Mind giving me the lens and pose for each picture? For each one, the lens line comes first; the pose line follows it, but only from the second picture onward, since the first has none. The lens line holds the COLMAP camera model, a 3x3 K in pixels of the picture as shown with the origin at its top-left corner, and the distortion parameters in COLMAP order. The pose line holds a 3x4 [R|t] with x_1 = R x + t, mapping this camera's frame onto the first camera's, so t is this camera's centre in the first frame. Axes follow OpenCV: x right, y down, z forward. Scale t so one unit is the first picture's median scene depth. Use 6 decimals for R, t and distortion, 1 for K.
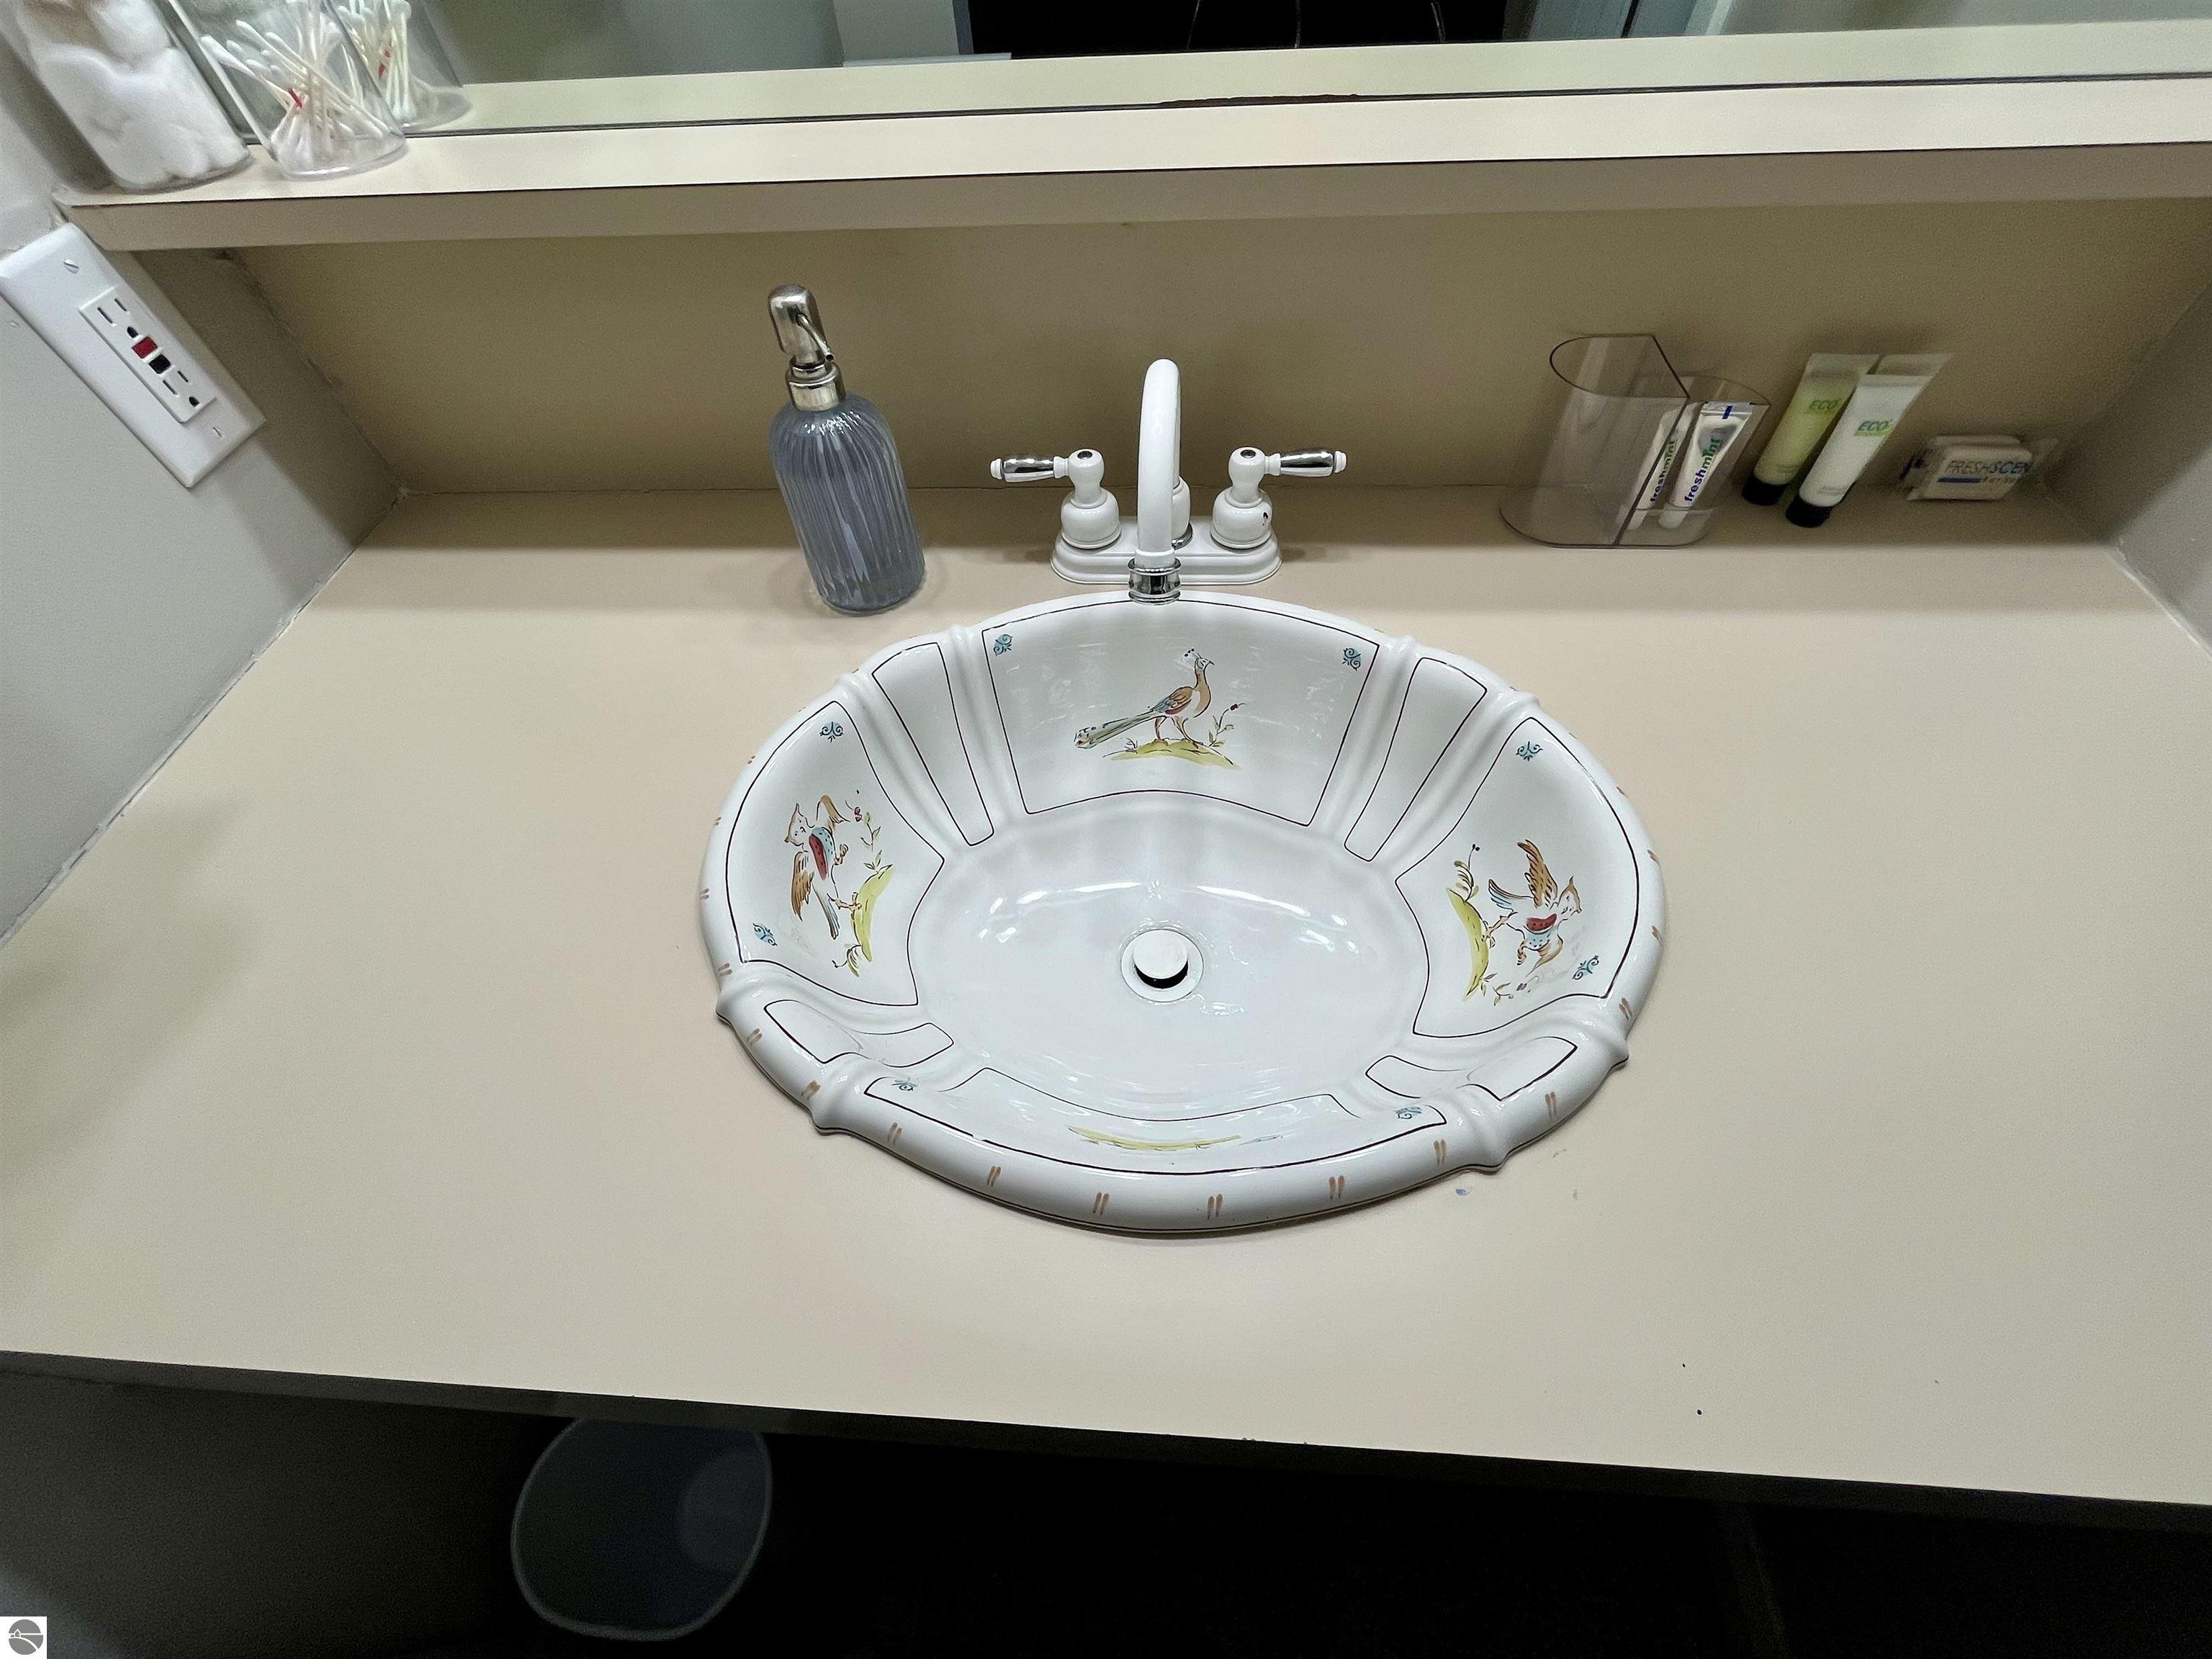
lens RADIAL K [[900.0, 0, 1092.4], [0, 900.0, 817.6], [0, 0, 1]] dist [-0.003608, 0.000295]
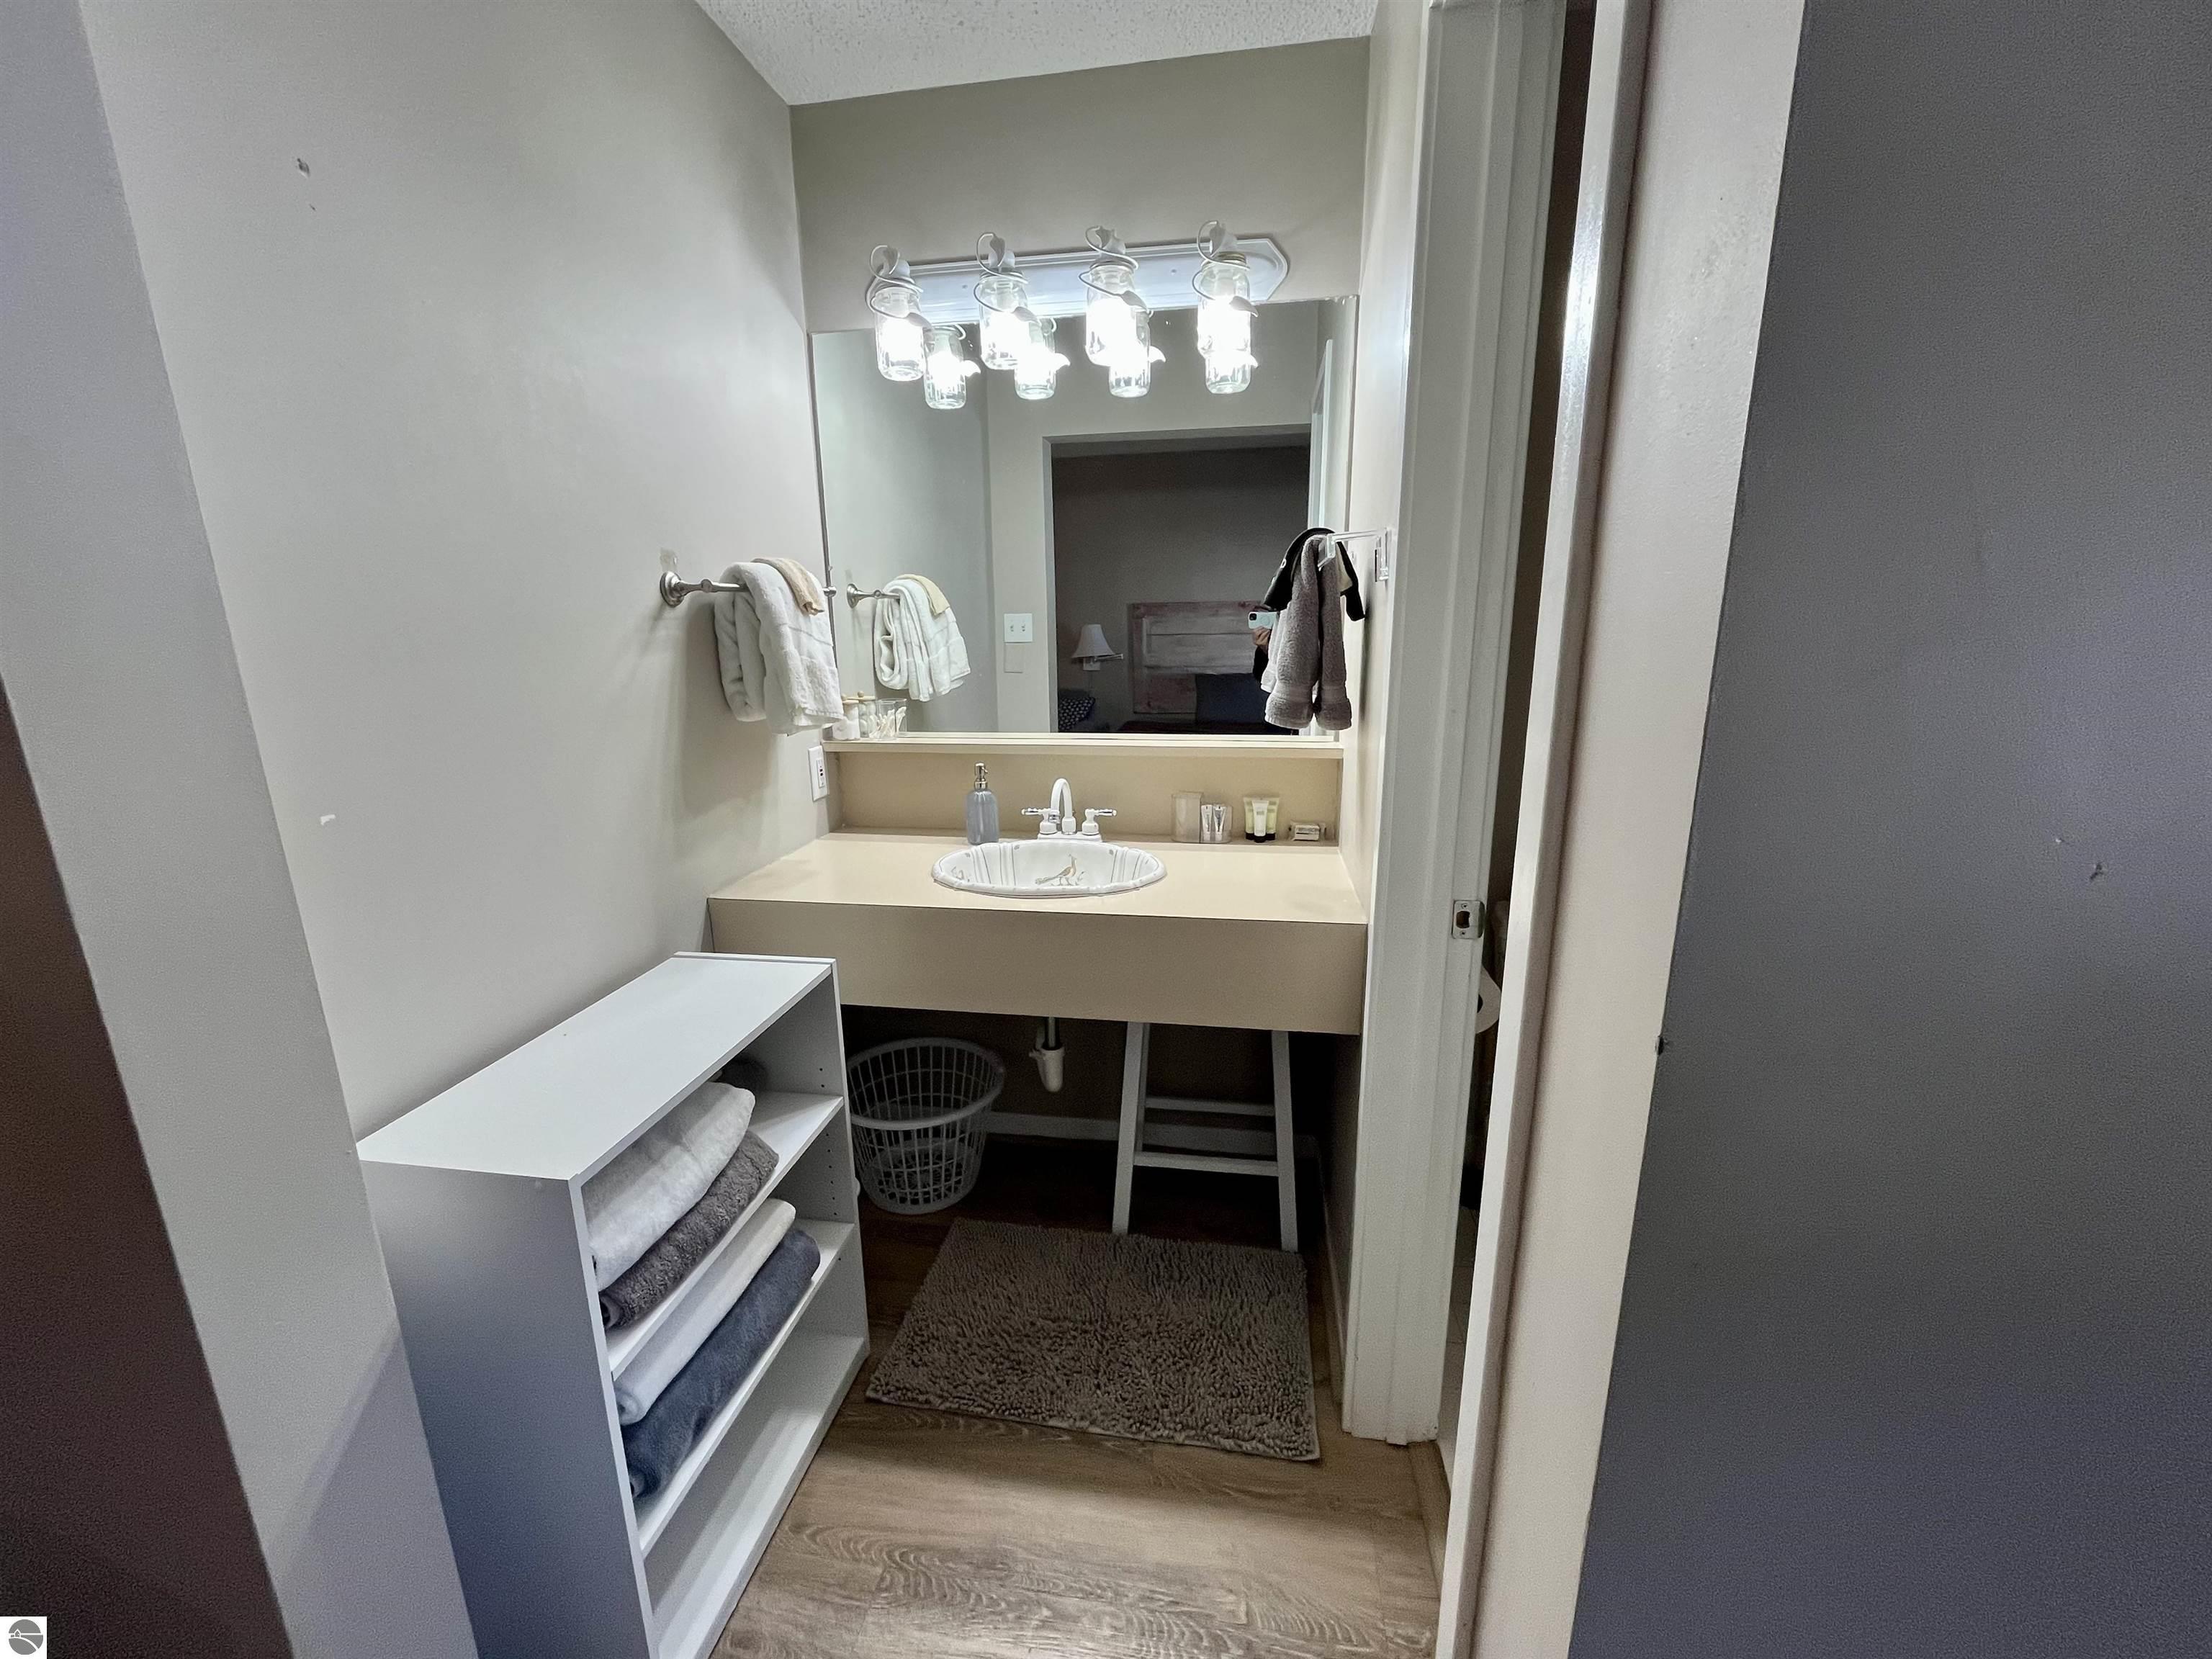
lens RADIAL K [[900.0, 0, 1107.6], [0, 900.0, 834.1], [0, 0, 1]] dist [-0.003608, 0.000295]
pose [[0.994872, 0.054355, -0.085292, 0.548336], [-0.096016, 0.772594, -0.627598, 1.933911], [0.031783, 0.632570, 0.773851, -1.753850]]
